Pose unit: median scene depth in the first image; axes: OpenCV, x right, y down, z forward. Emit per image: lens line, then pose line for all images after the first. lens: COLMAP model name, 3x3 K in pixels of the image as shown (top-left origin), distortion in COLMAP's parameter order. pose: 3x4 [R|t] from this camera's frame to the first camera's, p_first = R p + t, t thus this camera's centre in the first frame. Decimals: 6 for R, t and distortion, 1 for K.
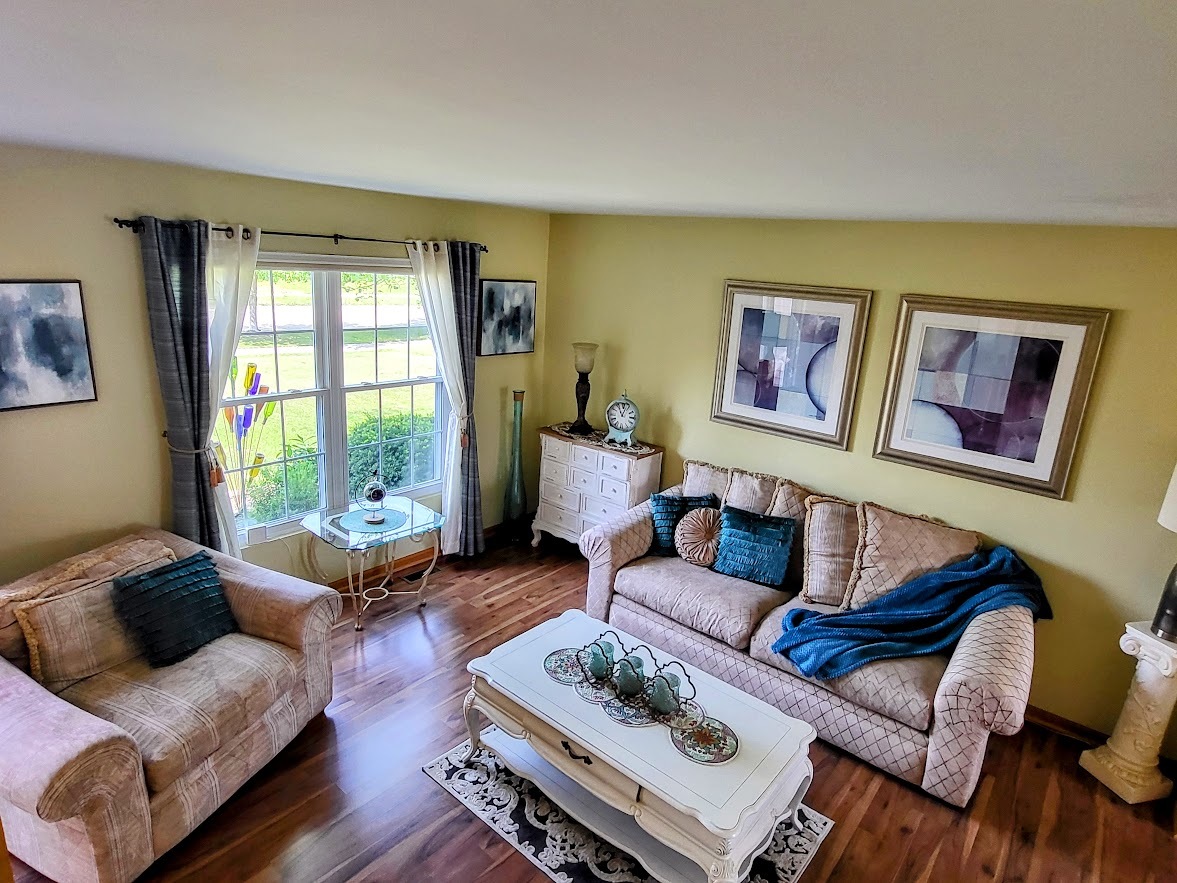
lens RADIAL K [[663.0, 0, 639.3], [0, 663.0, 448.6], [0, 0, 1]] dist [0.006310, -0.000756]
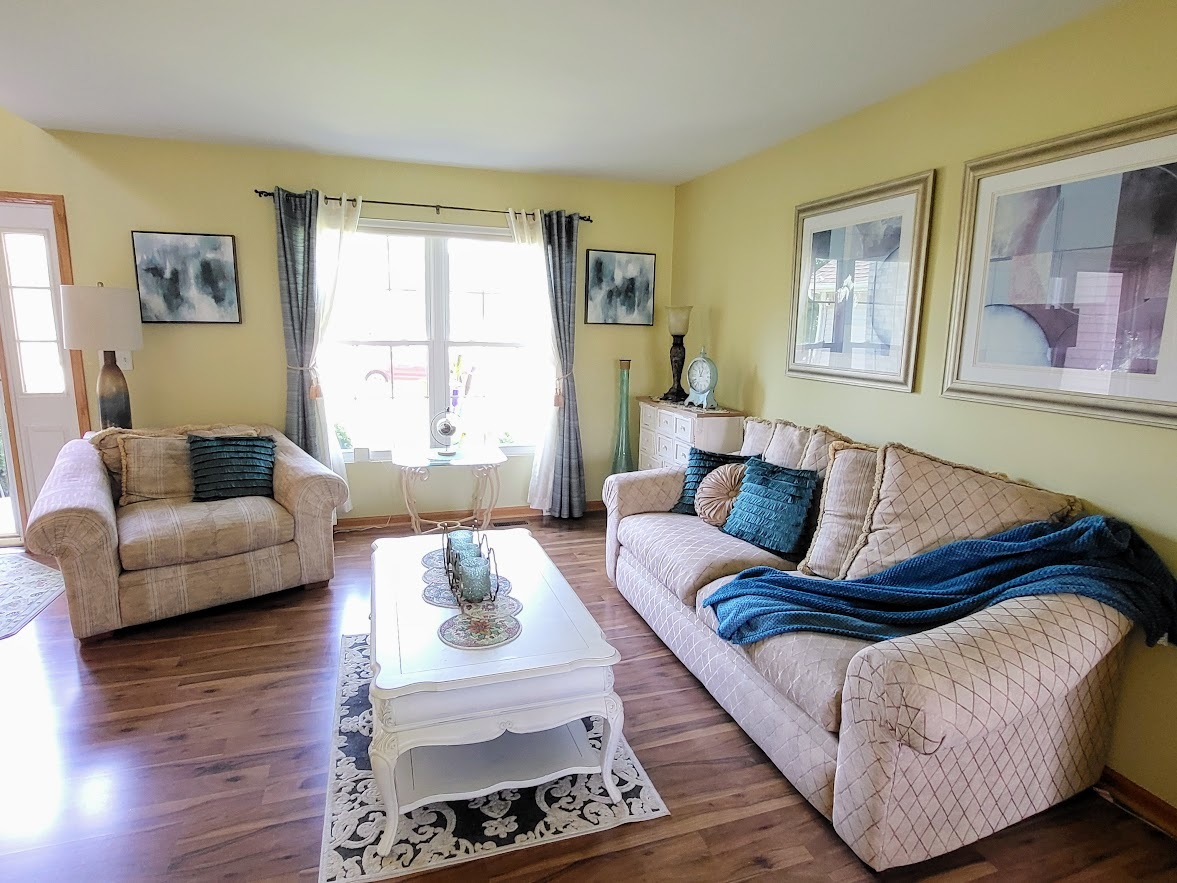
lens RADIAL K [[663.0, 0, 599.0], [0, 663.0, 435.6], [0, 0, 1]] dist [0.006310, -0.000756]
pose [[0.843694, 0.038266, -0.535459, 0.438979], [-0.101536, 0.990827, -0.089178, 0.161521], [0.527134, 0.129608, 0.839840, 0.210422]]
